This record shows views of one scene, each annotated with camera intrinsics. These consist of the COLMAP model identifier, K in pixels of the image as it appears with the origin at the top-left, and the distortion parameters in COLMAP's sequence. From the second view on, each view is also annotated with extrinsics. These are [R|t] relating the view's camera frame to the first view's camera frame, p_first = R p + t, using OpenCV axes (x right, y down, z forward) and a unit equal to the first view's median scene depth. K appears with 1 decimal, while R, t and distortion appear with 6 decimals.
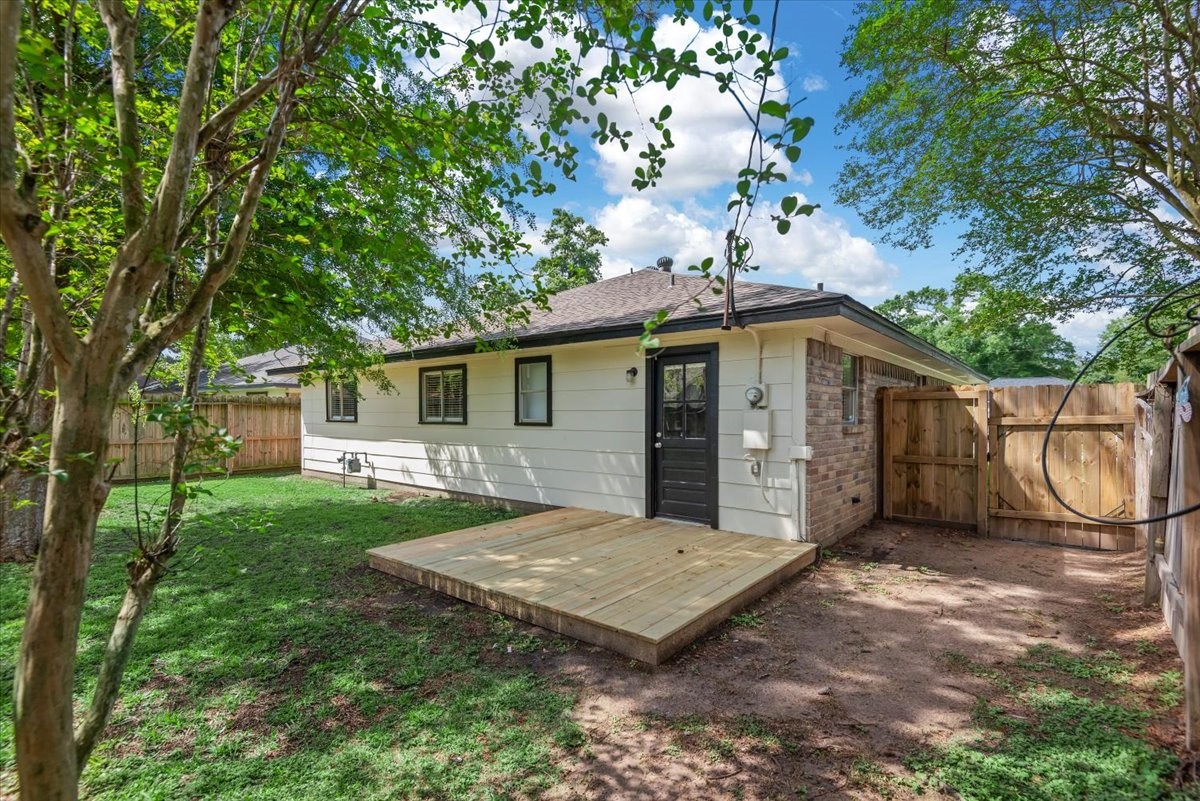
lens RADIAL K [[547.9, 0, 601.4], [0, 547.9, 410.2], [0, 0, 1]] dist [0.000039, 0.000060]
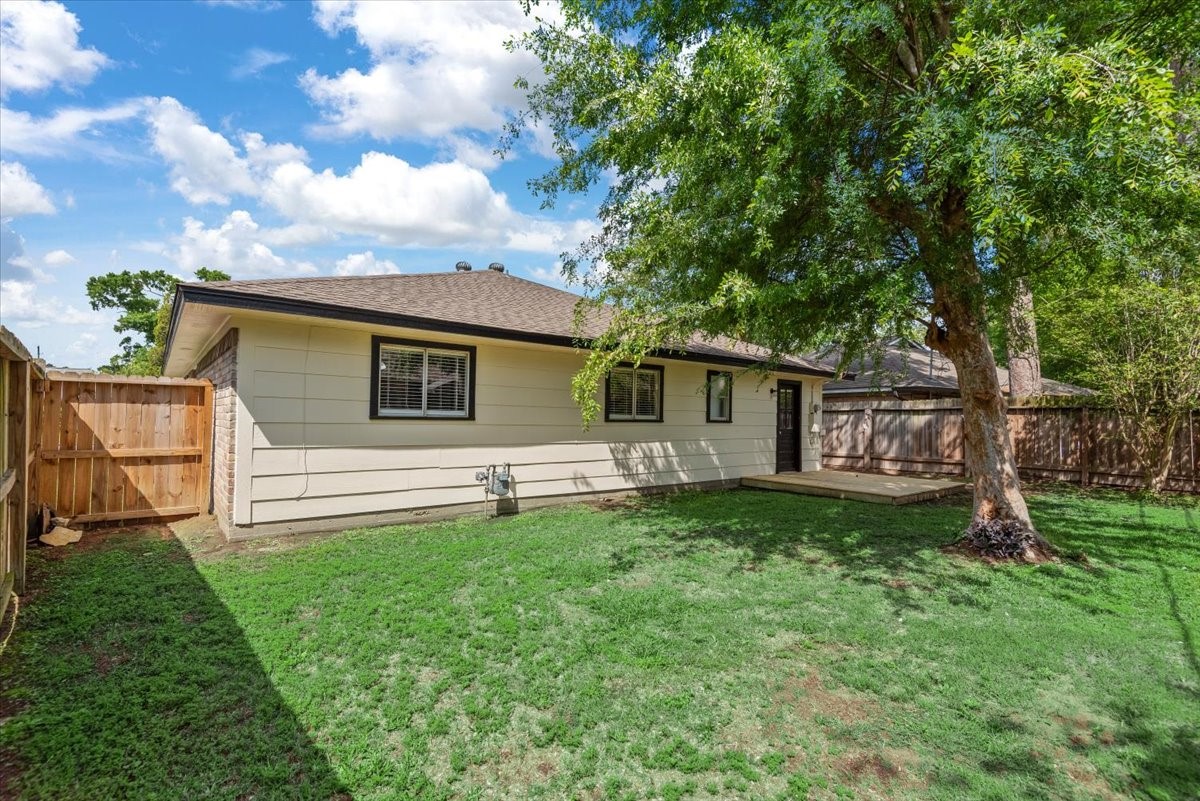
lens RADIAL K [[547.9, 0, 601.0], [0, 547.9, 402.9], [0, 0, 1]] dist [0.000039, 0.000060]
pose [[0.212298, 0.029448, 0.976761, -1.284469], [-0.021693, 0.999442, -0.025417, 0.017105], [-0.976964, -0.015793, 0.212818, 0.857373]]
